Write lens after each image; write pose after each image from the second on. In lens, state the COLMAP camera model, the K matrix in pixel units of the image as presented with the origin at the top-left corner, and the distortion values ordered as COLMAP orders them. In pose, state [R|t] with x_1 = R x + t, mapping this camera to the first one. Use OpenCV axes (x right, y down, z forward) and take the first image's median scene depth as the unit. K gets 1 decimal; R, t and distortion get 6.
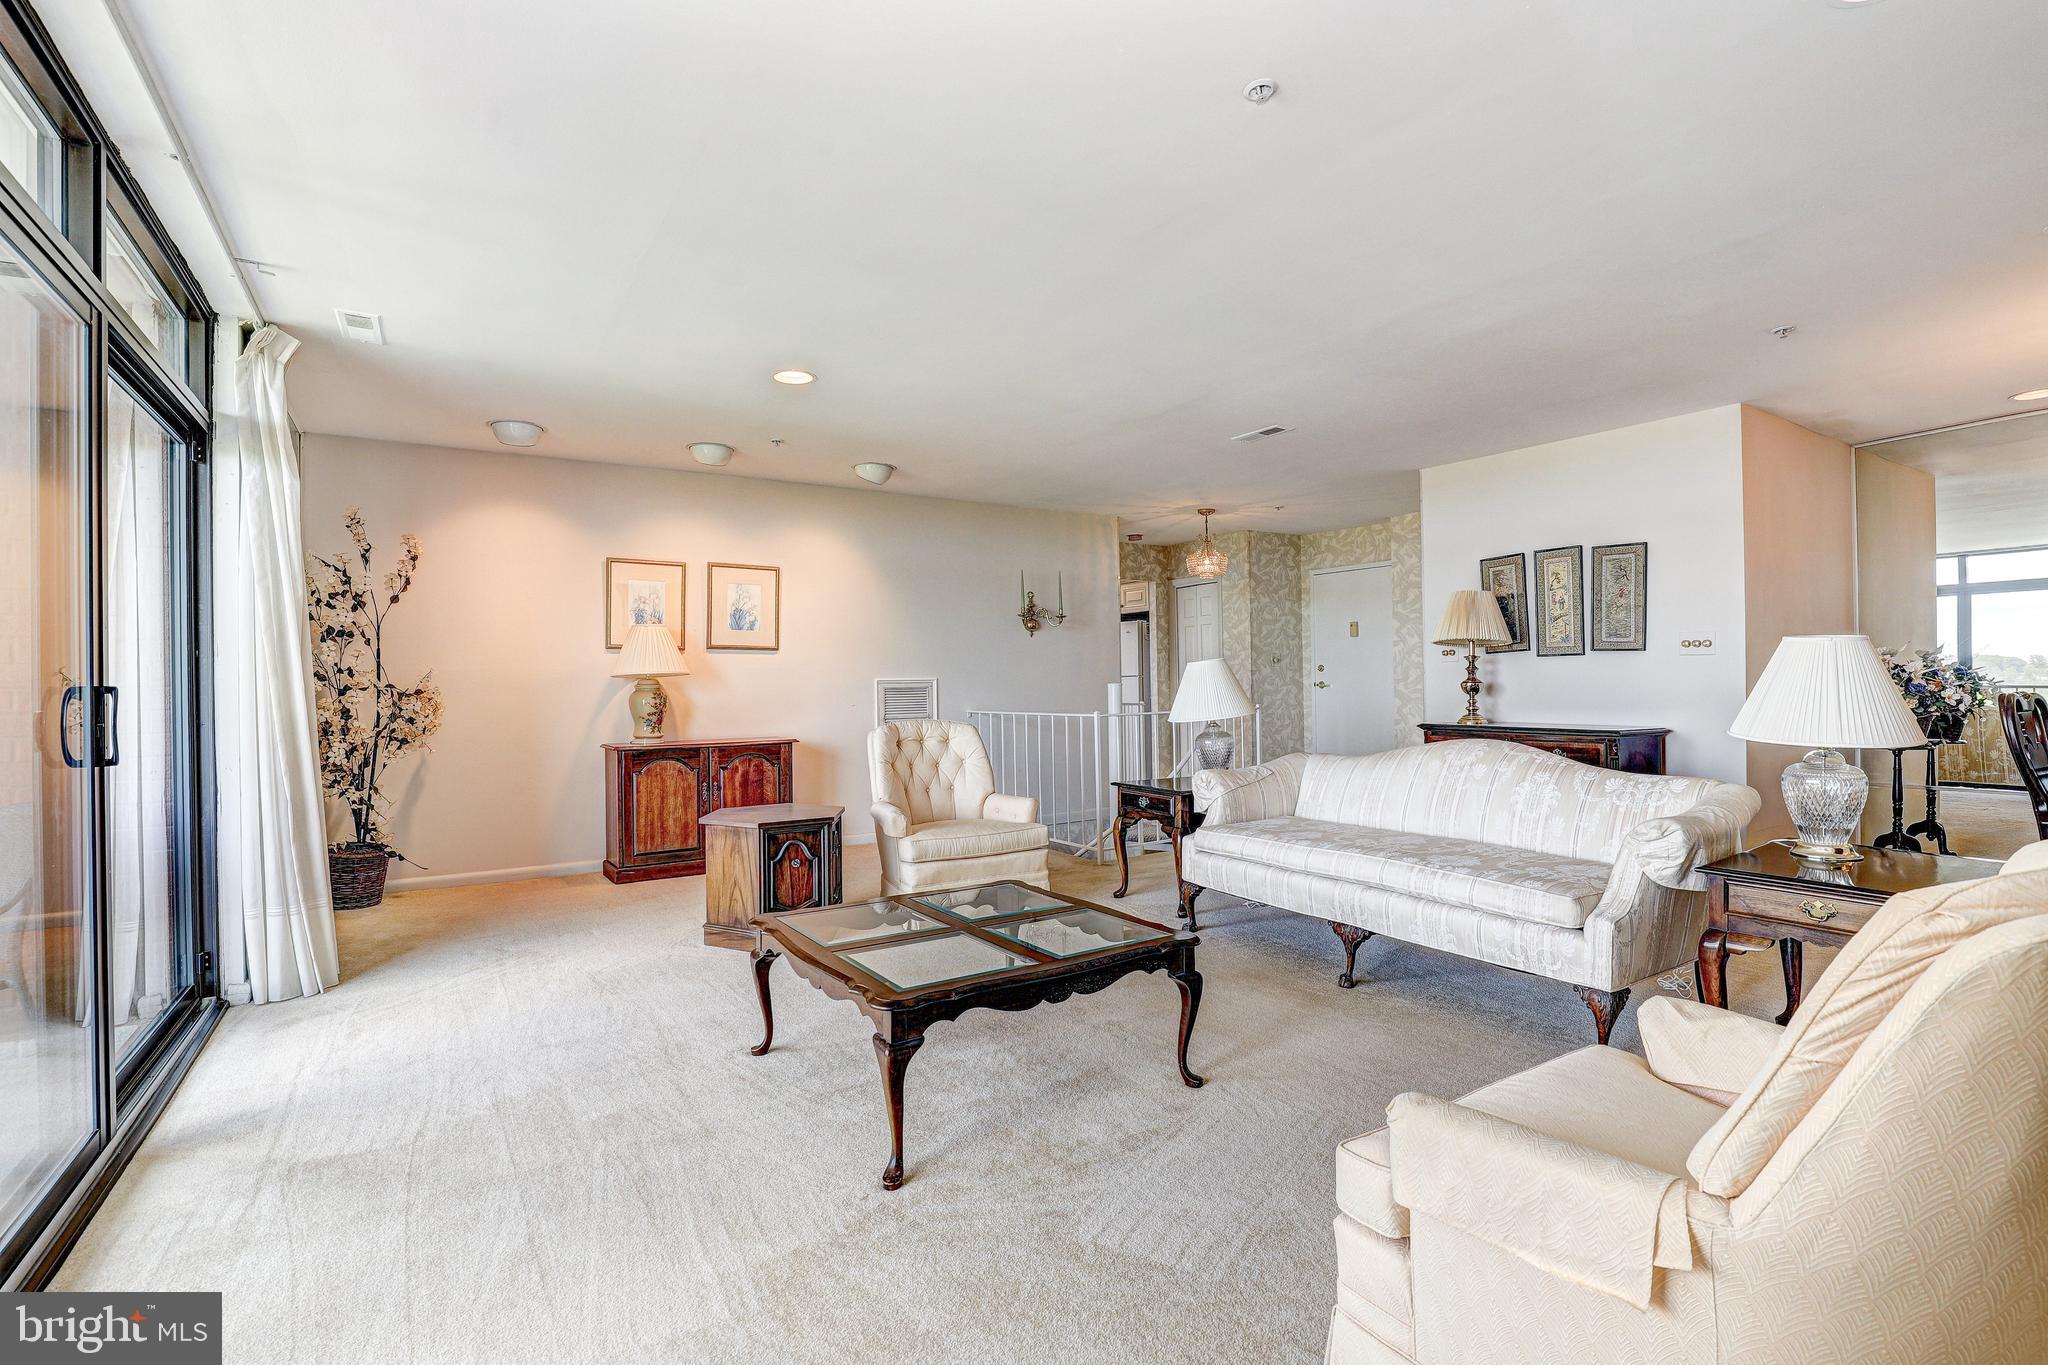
lens RADIAL K [[941.5, 0, 1004.9], [0, 941.5, 679.6], [0, 0, 1]] dist [-0.037840, 0.013276]
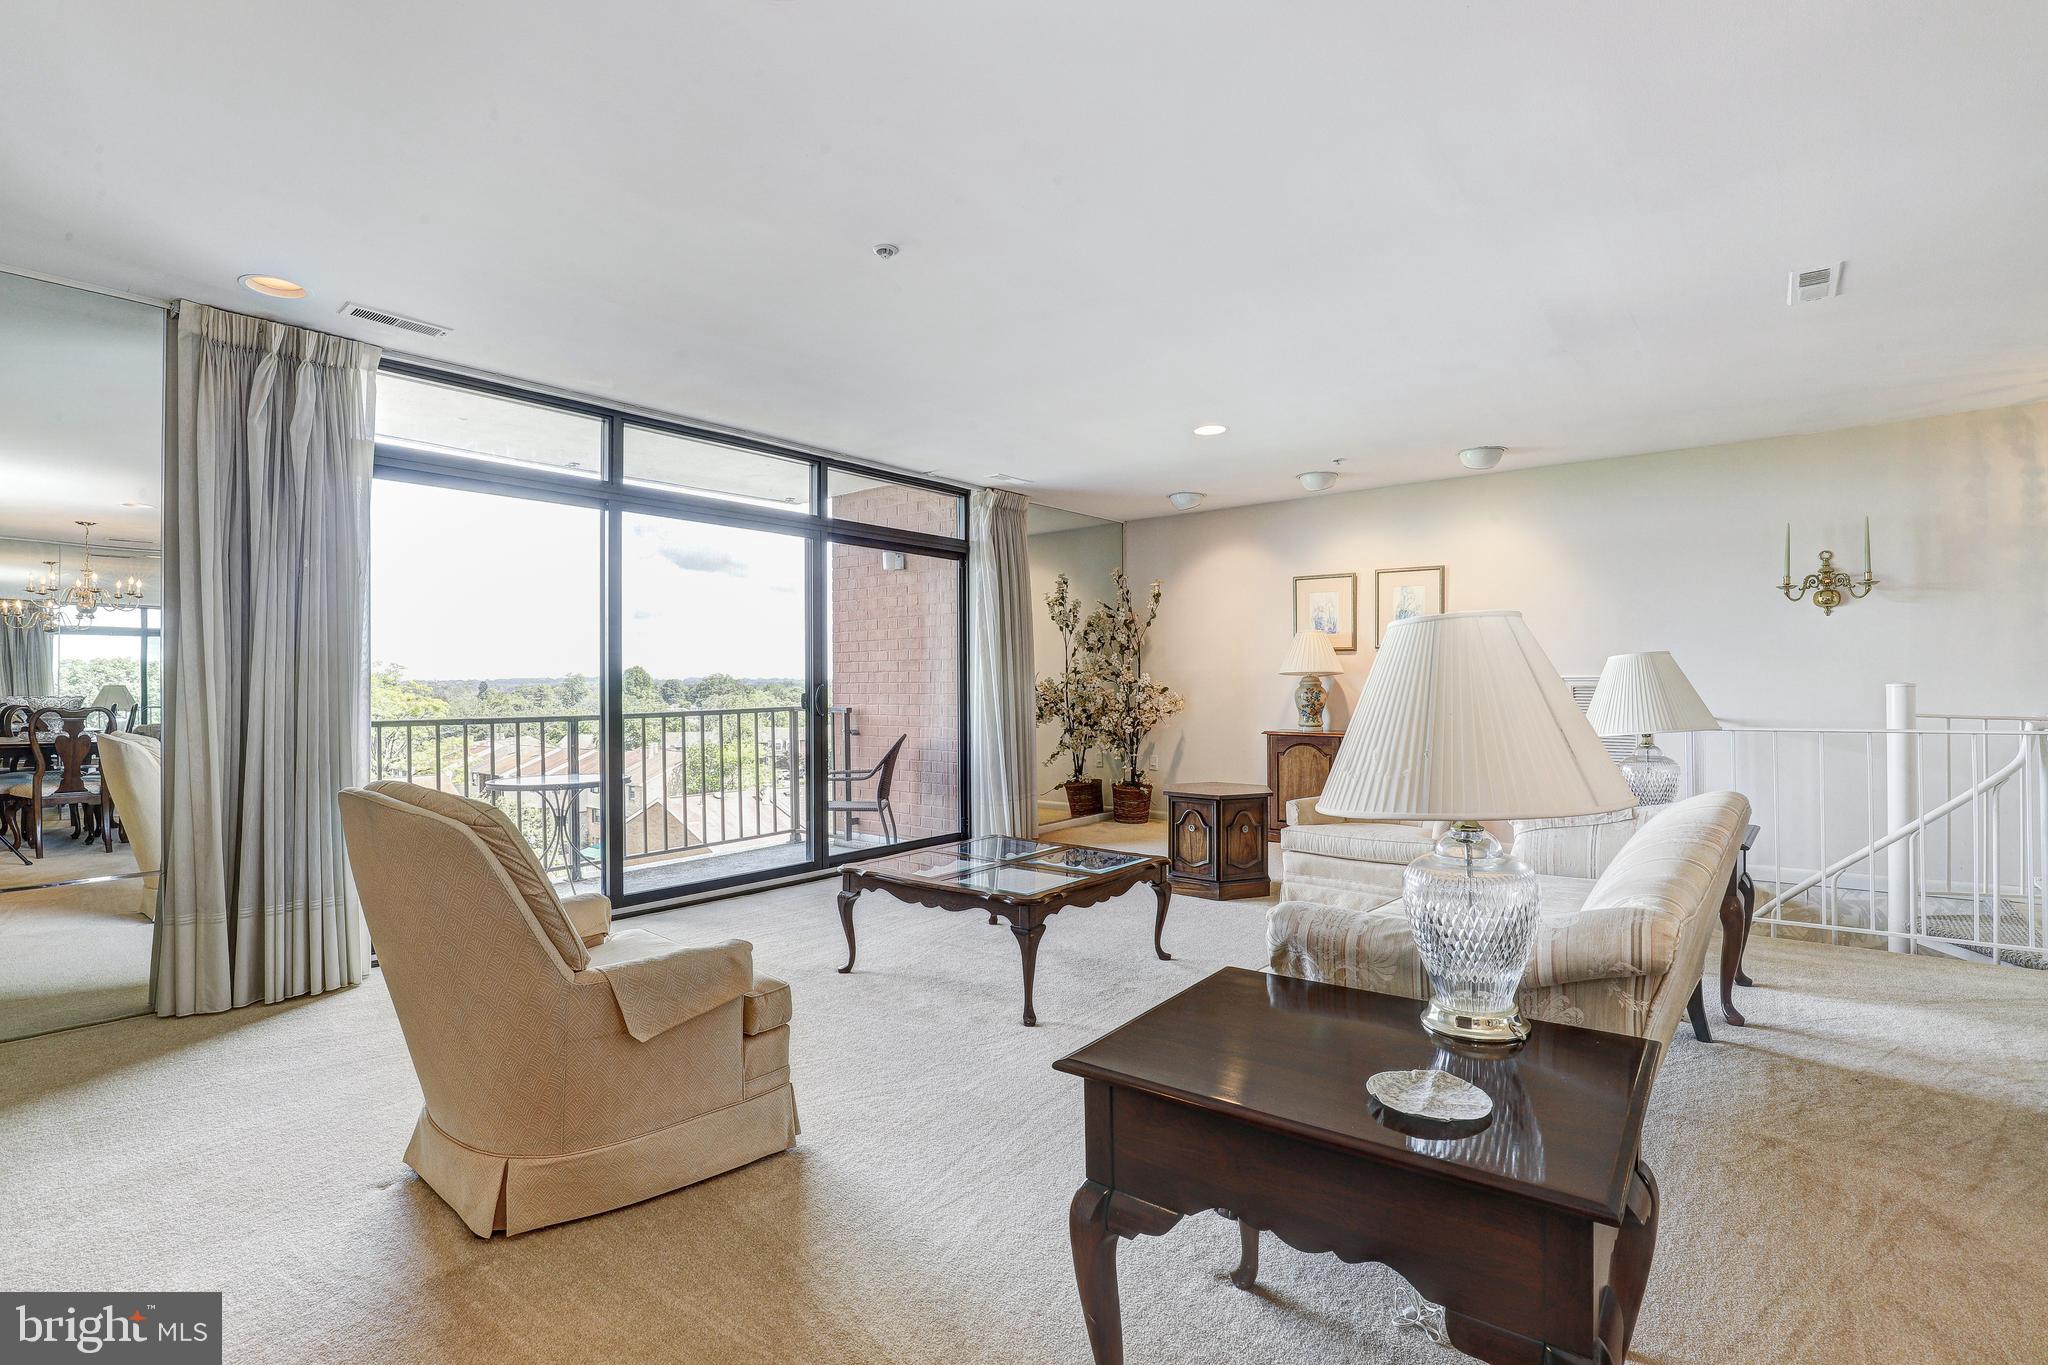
lens RADIAL K [[993.2, 0, 1023.9], [0, 993.2, 680.6], [0, 0, 1]] dist [-0.028330, -0.001126]
pose [[0.293329, 0.001445, -0.956010, 0.702402], [0.000600, 0.999998, 0.001696, 0.002039], [0.956011, -0.001071, 0.293328, 0.282121]]
